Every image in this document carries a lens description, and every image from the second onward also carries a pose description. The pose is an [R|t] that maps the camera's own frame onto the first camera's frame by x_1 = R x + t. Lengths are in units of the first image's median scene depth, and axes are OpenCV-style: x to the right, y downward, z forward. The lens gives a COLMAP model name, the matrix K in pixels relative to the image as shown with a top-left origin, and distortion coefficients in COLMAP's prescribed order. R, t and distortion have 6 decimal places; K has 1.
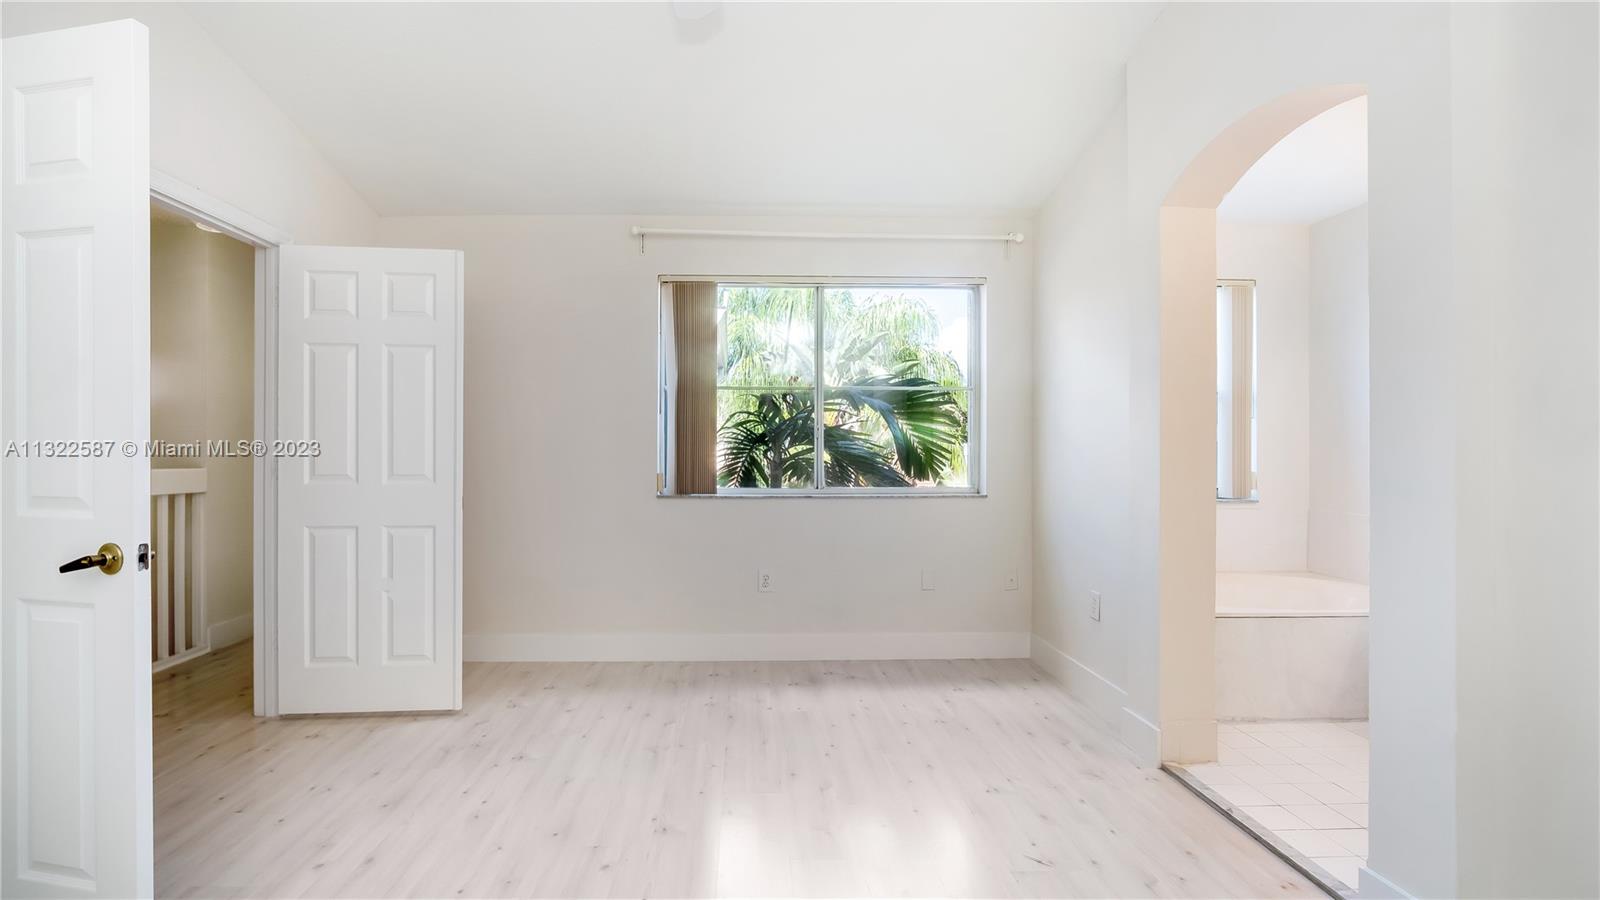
lens RADIAL K [[730.7, 0, 775.0], [0, 730.7, 468.3], [0, 0, 1]] dist [-0.025586, 0.000446]
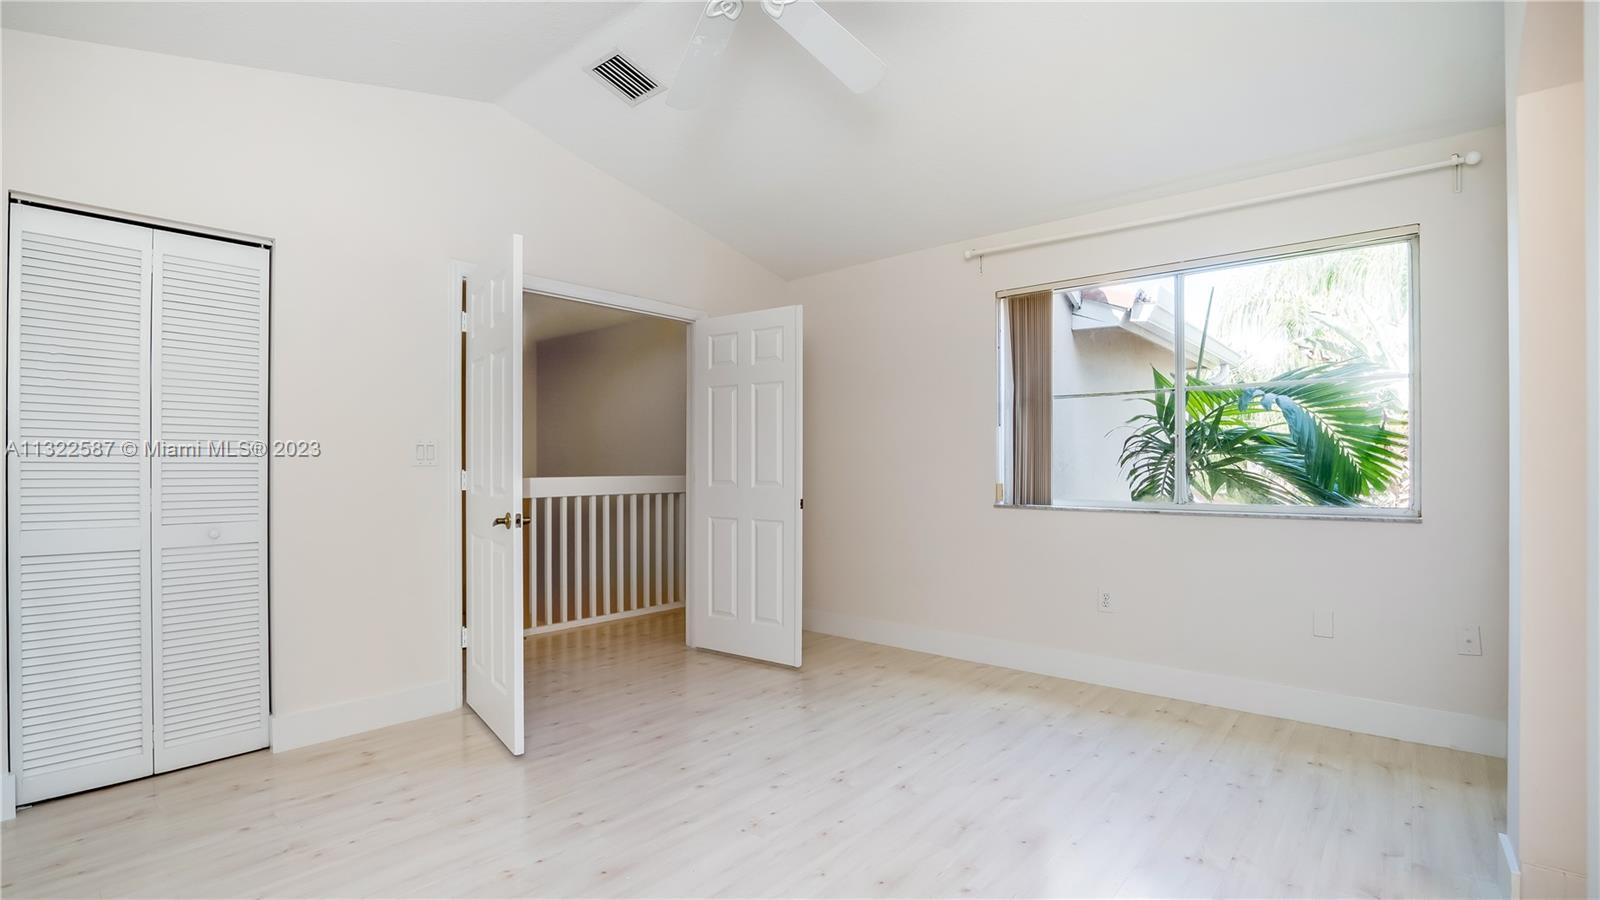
lens RADIAL K [[733.8, 0, 756.9], [0, 733.8, 478.5], [0, 0, 1]] dist [-0.028069, 0.000536]
pose [[0.719467, 0.009098, -0.694467, 0.318752], [-0.010524, 0.999942, 0.002197, 0.001048], [0.694447, 0.005727, 0.719521, 0.021012]]
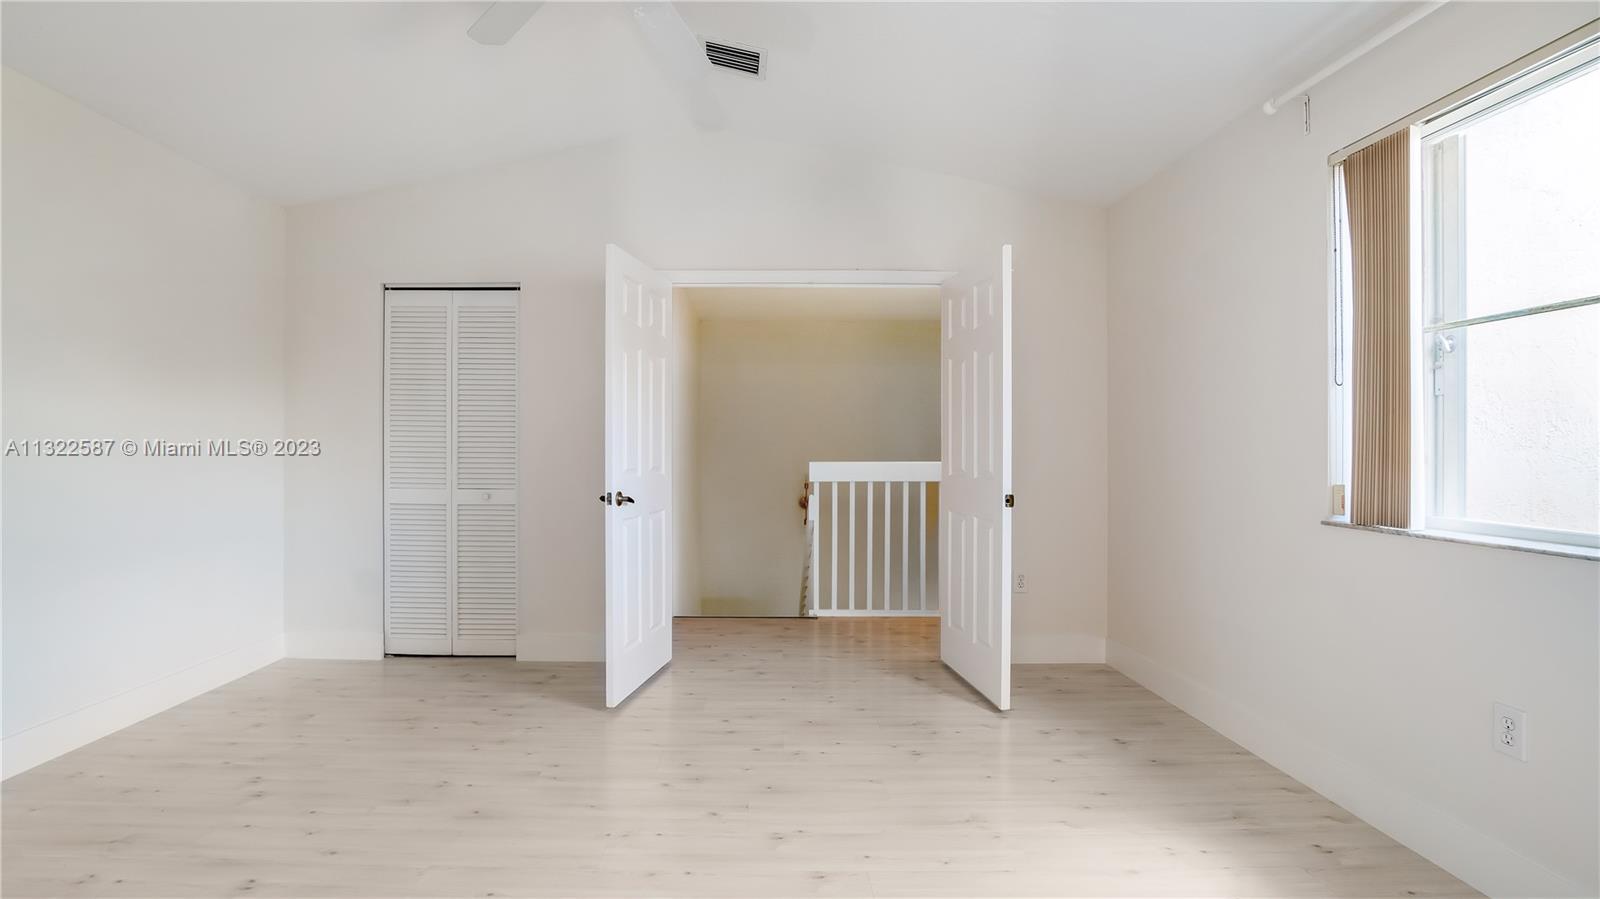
lens RADIAL K [[743.3, 0, 743.0], [0, 743.3, 453.6], [0, 0, 1]] dist [-0.028335, 0.000338]
pose [[-0.037977, 0.003739, -0.999272, 0.460537], [-0.022306, 0.999741, 0.004588, -0.010165], [0.999030, 0.022464, -0.037884, 0.541564]]
